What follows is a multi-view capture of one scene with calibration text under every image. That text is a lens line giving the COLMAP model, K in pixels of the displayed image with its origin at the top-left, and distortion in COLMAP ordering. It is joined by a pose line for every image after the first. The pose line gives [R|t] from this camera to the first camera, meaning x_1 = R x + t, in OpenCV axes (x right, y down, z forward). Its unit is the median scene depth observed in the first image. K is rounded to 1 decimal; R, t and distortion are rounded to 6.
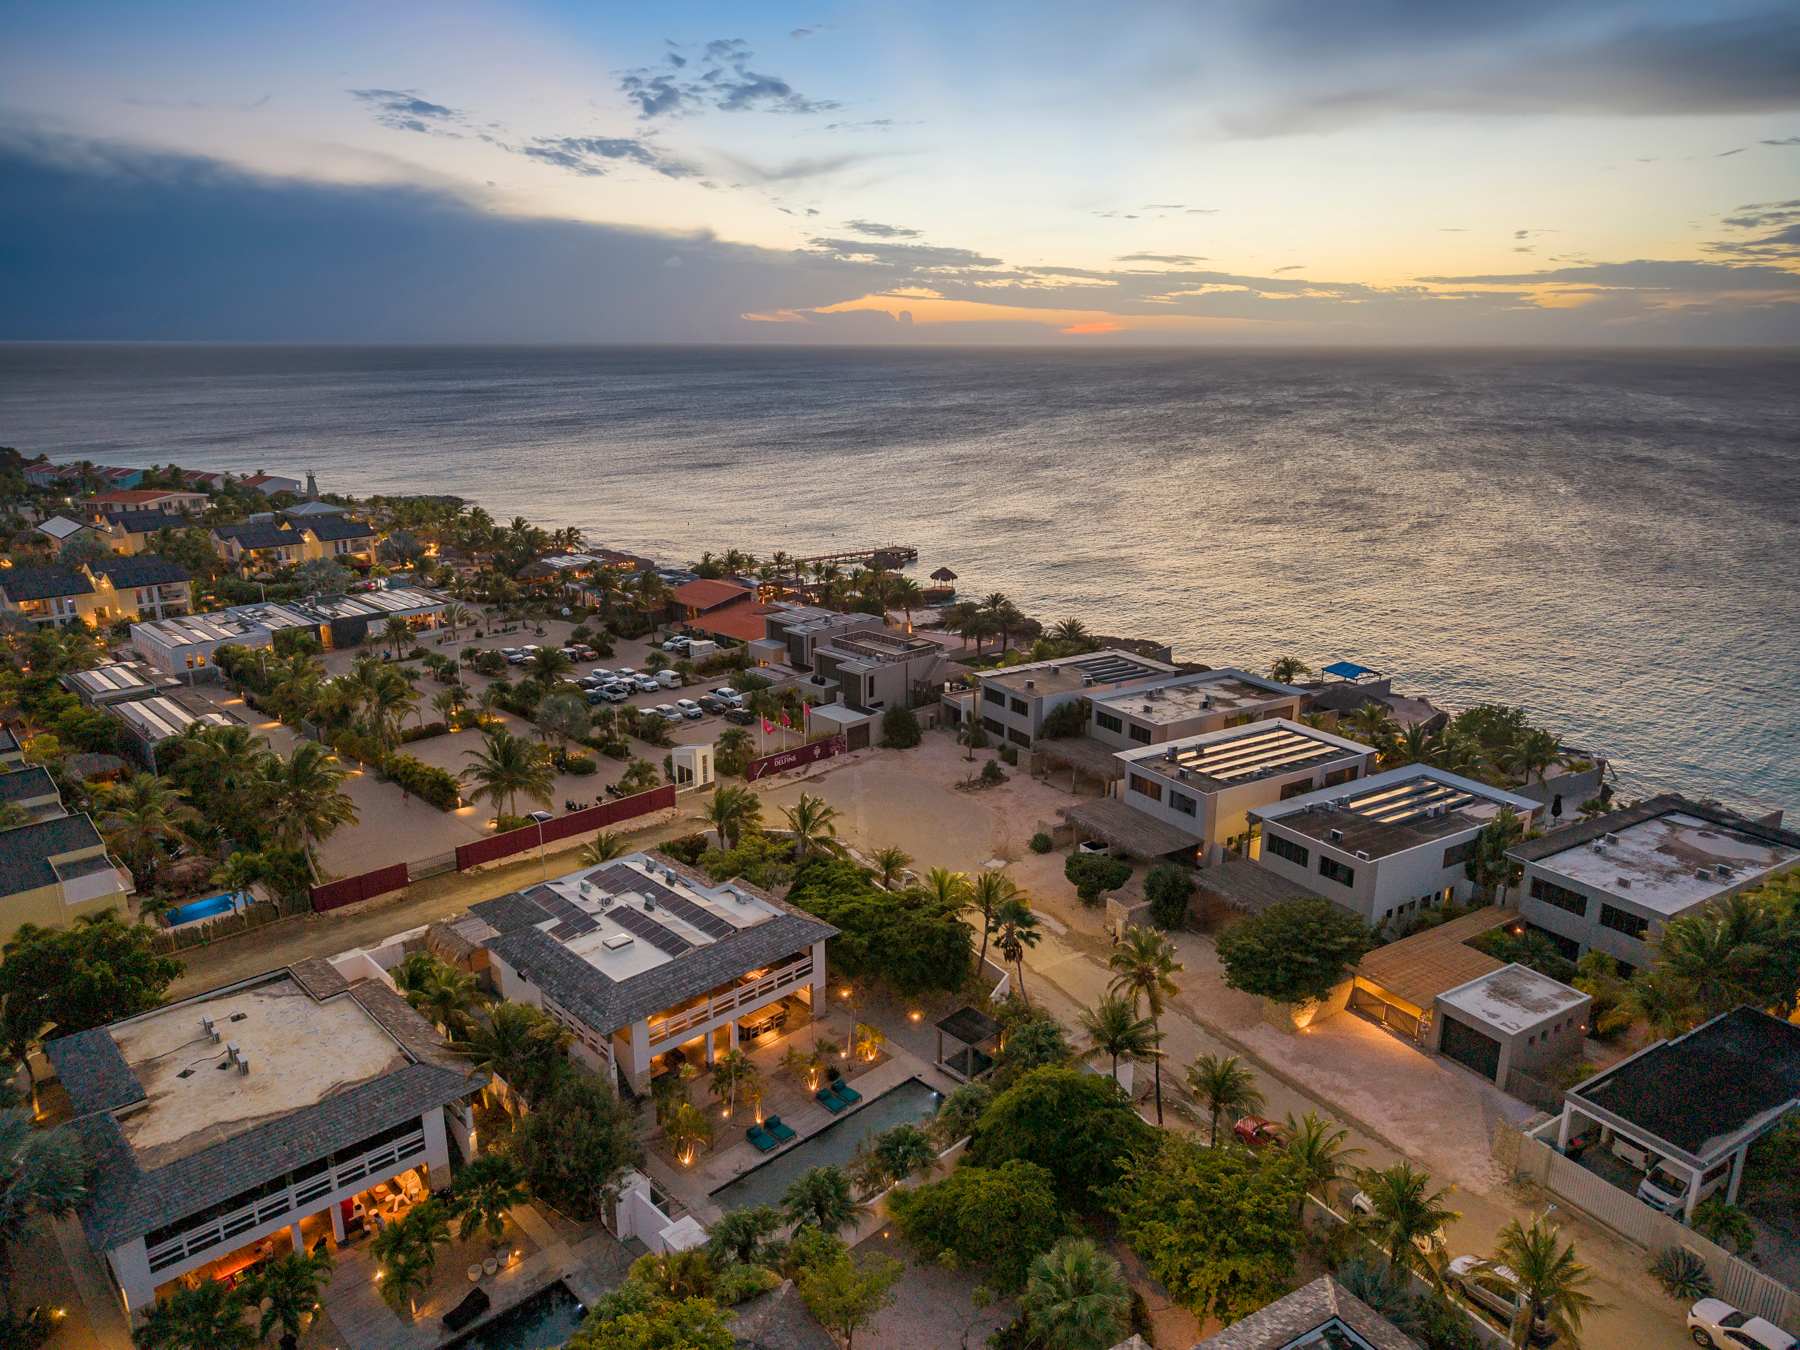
lens RADIAL K [[1207.2, 0, 890.4], [0, 1207.2, 681.0], [0, 0, 1]] dist [0.040722, -0.045204]
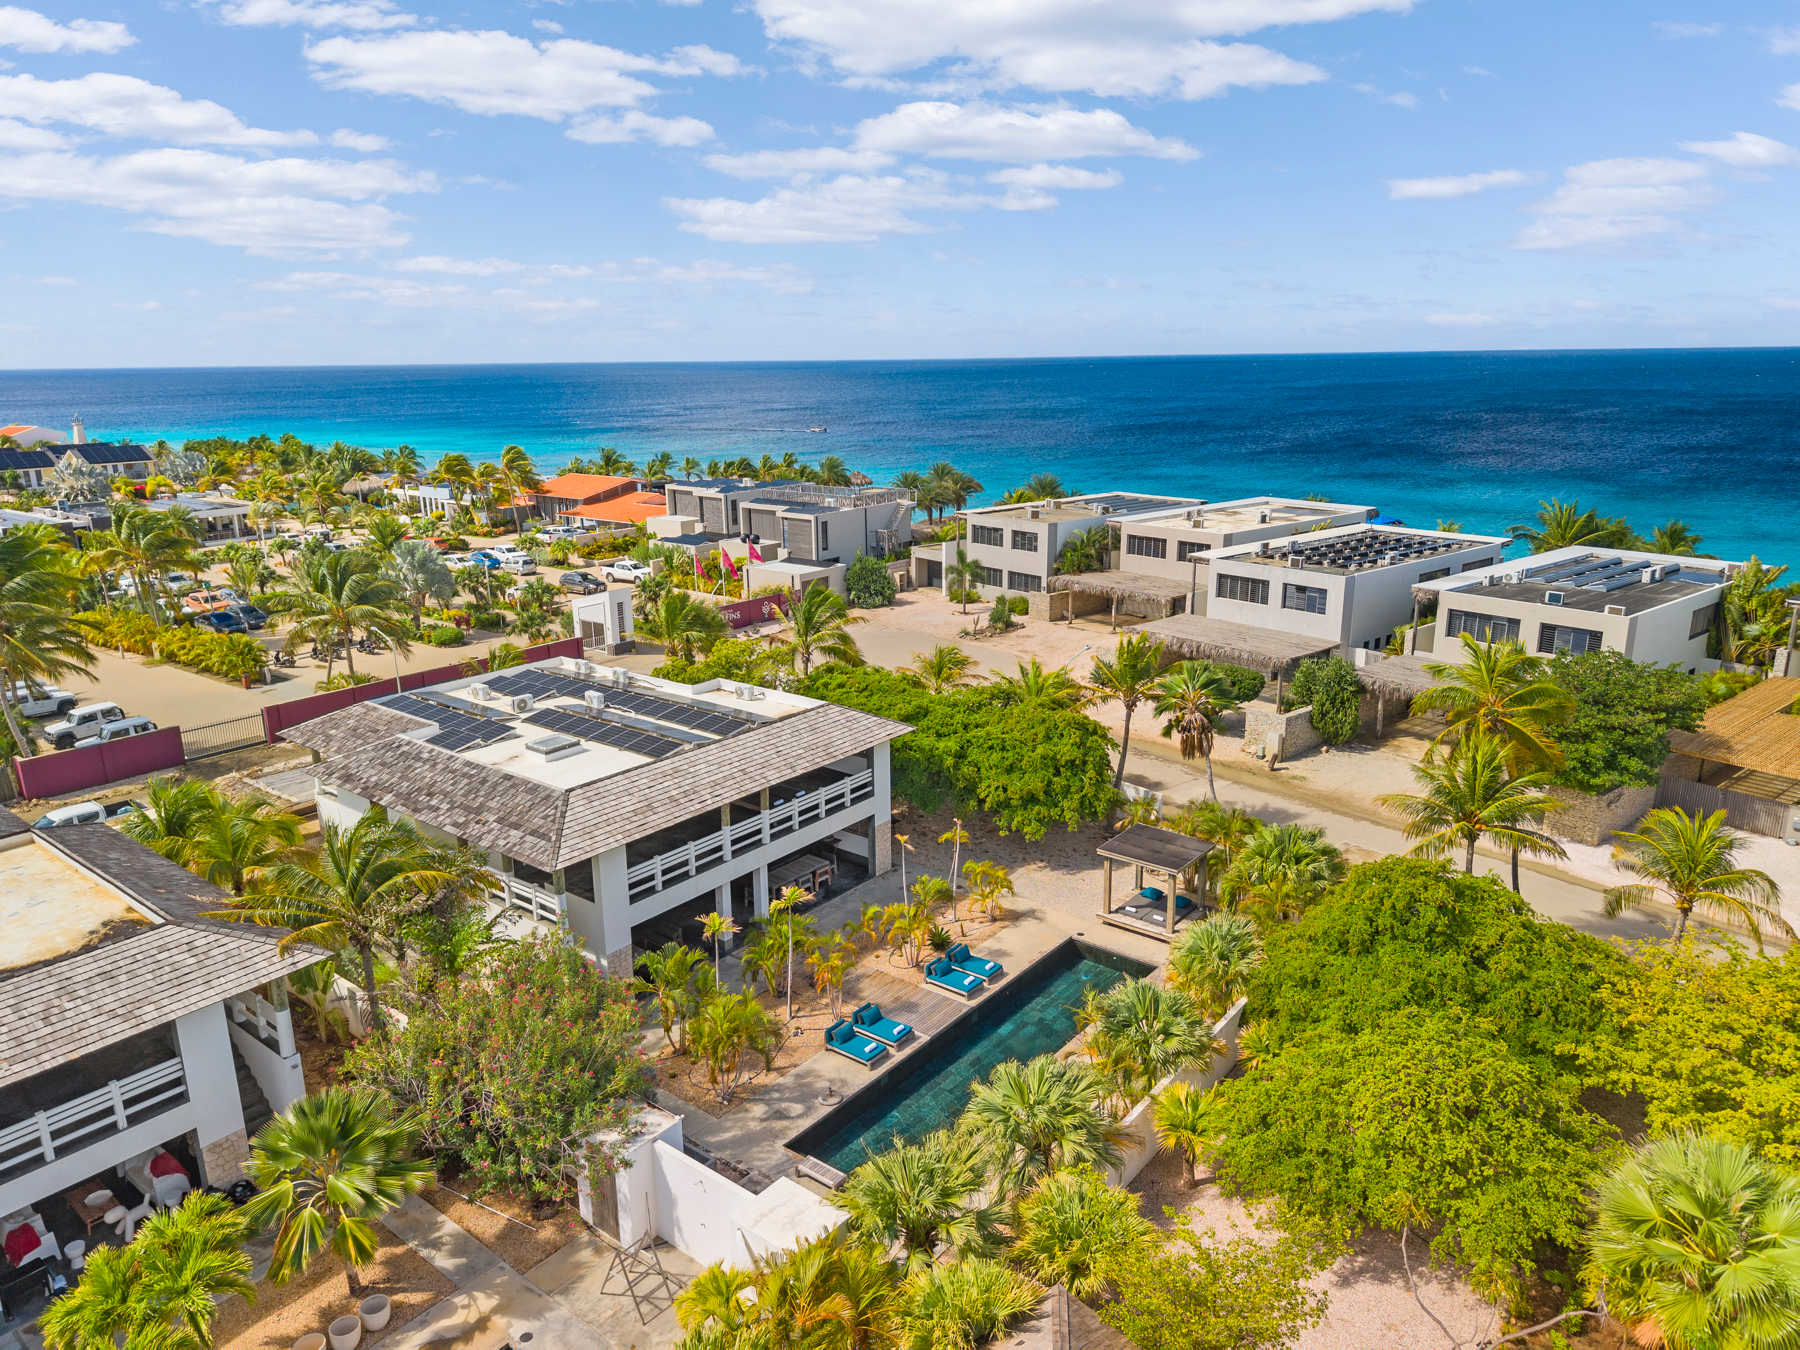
lens RADIAL K [[1204.1, 0, 896.1], [0, 1204.1, 674.6], [0, 0, 1]] dist [0.059324, -0.070407]
pose [[0.990699, -0.045004, 0.128412, -0.125657], [0.047376, 0.998757, -0.015478, 0.183860], [-0.127556, 0.021418, 0.991600, 0.377533]]
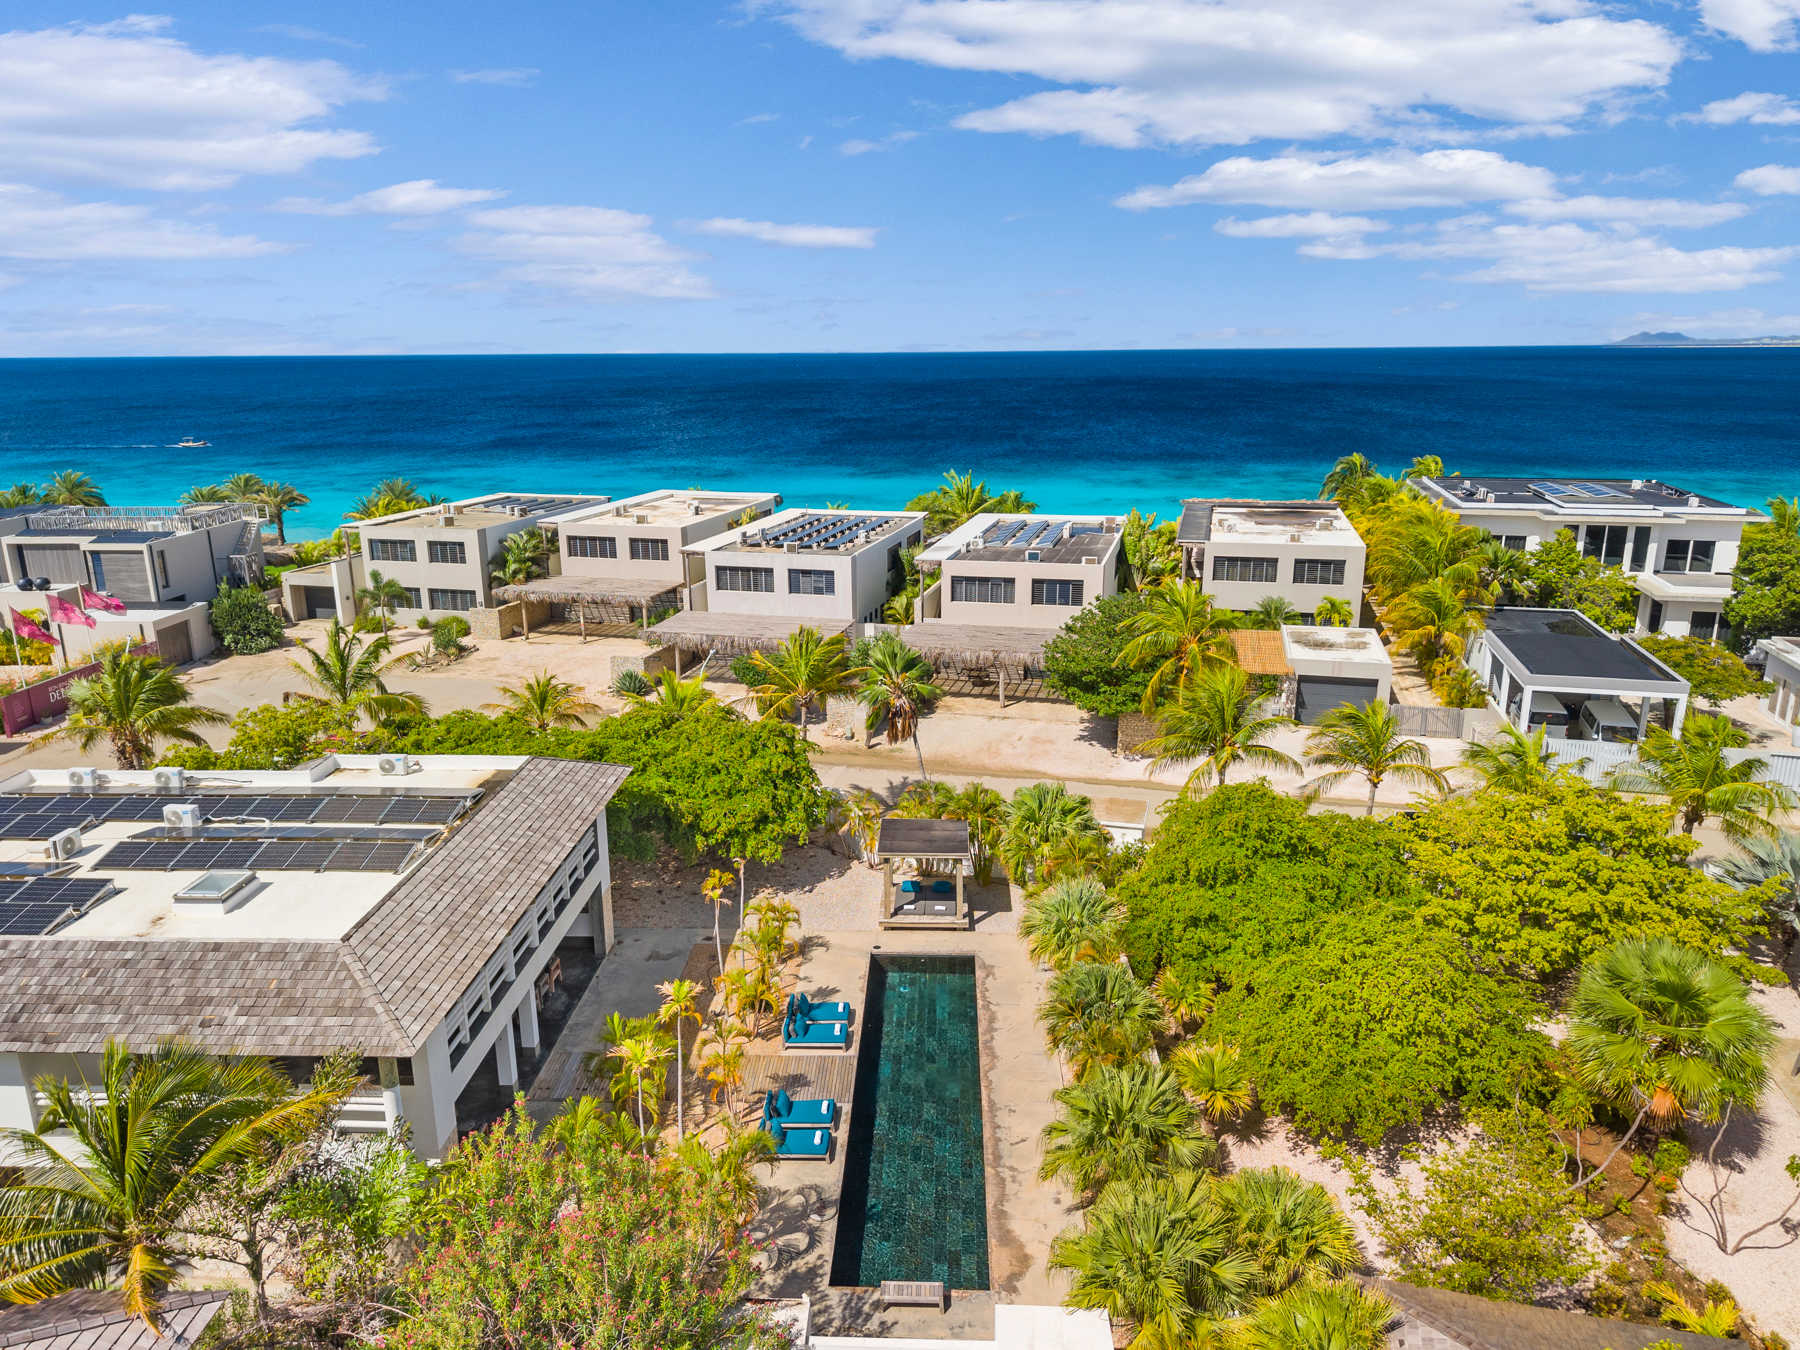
lens RADIAL K [[1224.3, 0, 894.3], [0, 1224.3, 674.4], [0, 0, 1]] dist [0.024623, -0.025841]
pose [[0.718192, -0.182779, 0.671410, -0.298689], [0.194984, 0.979092, 0.057969, 0.155309], [-0.667968, 0.089281, 0.738815, 0.516271]]
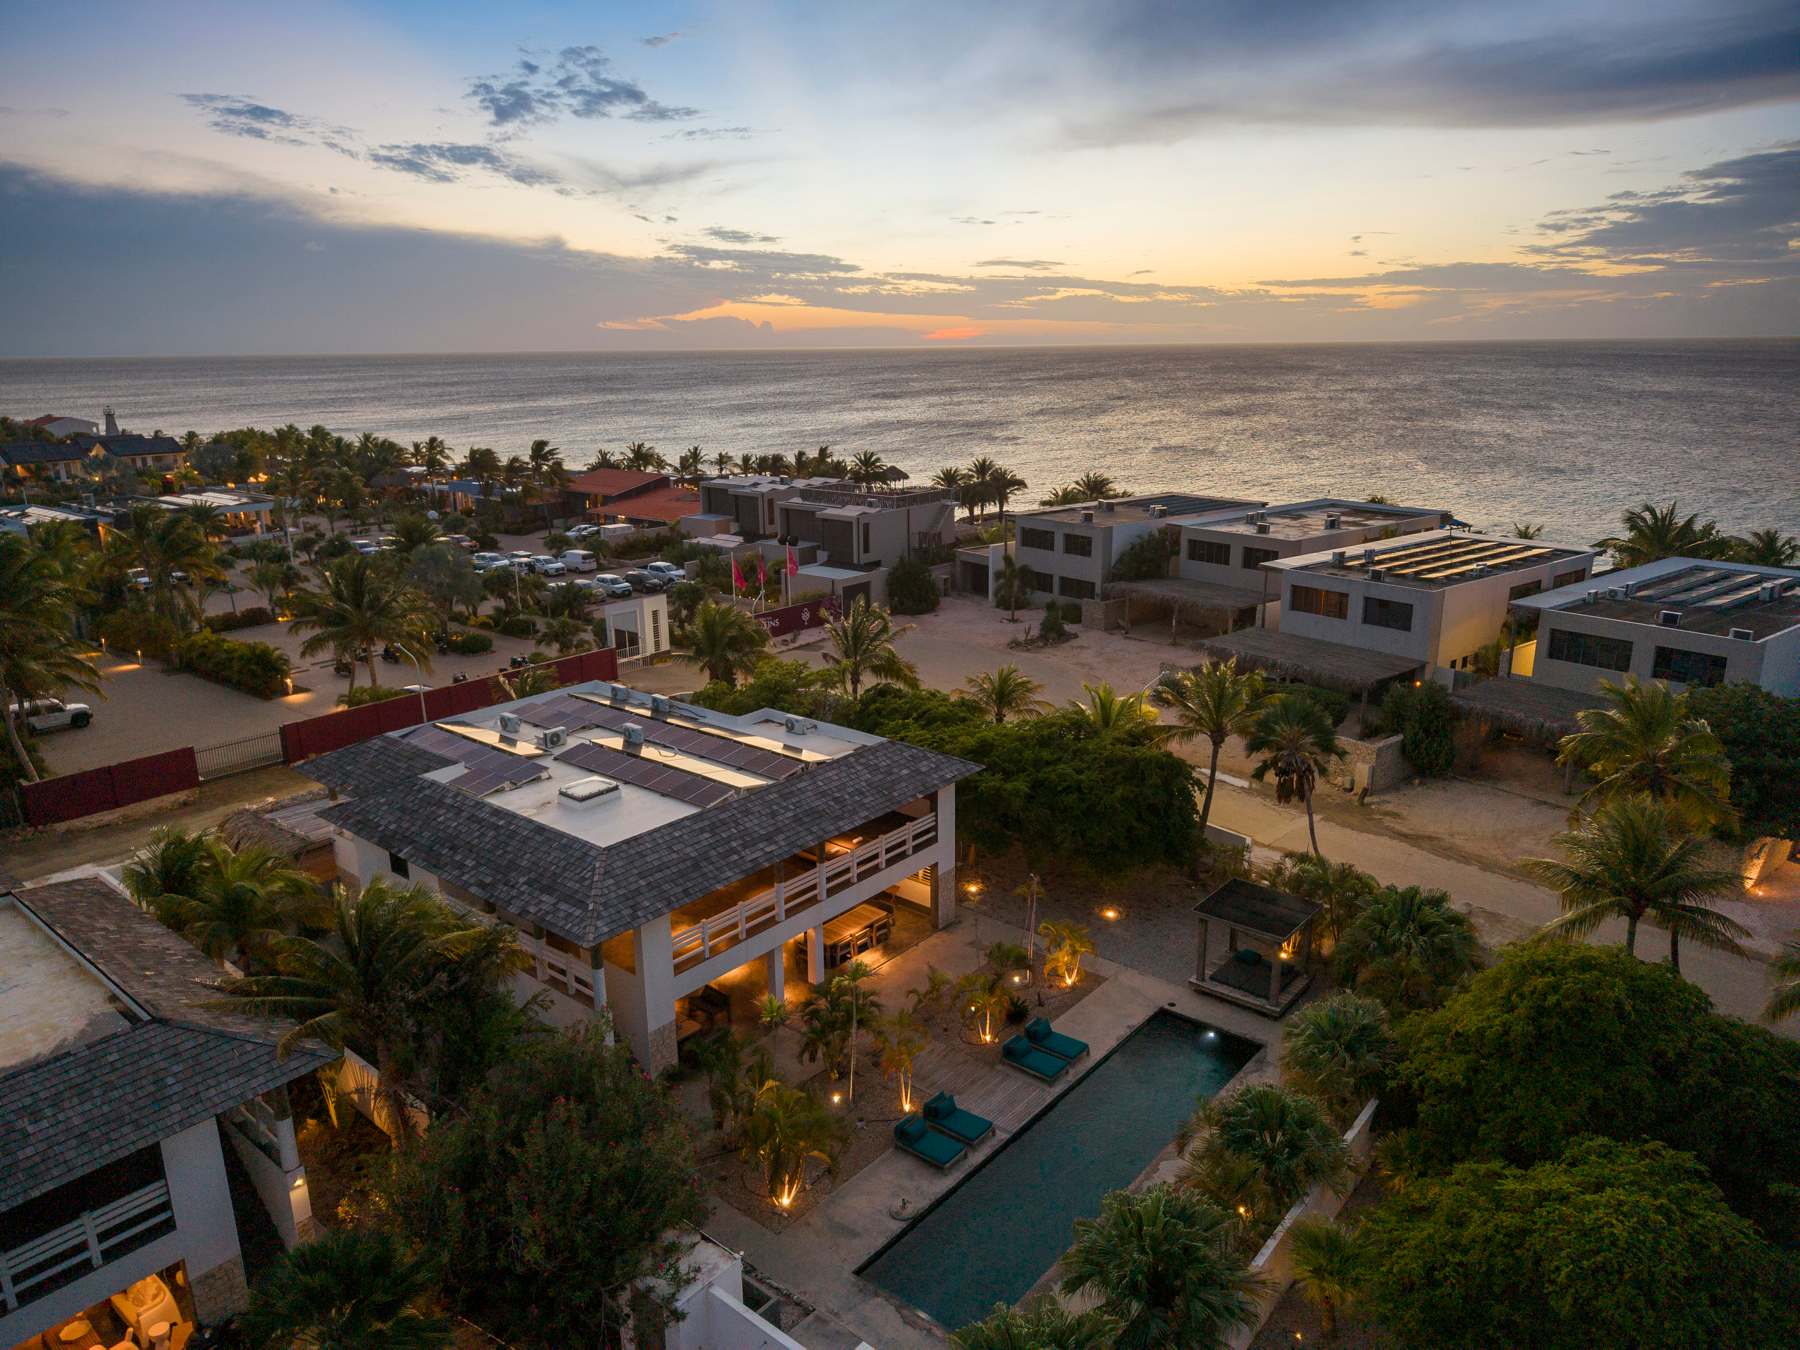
lens RADIAL K [[1207.5, 0, 895.5], [0, 1207.5, 679.2], [0, 0, 1]] dist [0.039082, -0.043772]
pose [[0.993531, -0.039511, 0.106466, -0.136589], [0.040177, 0.999184, -0.004122, 0.162315], [-0.106216, 0.008373, 0.994308, 0.433428]]
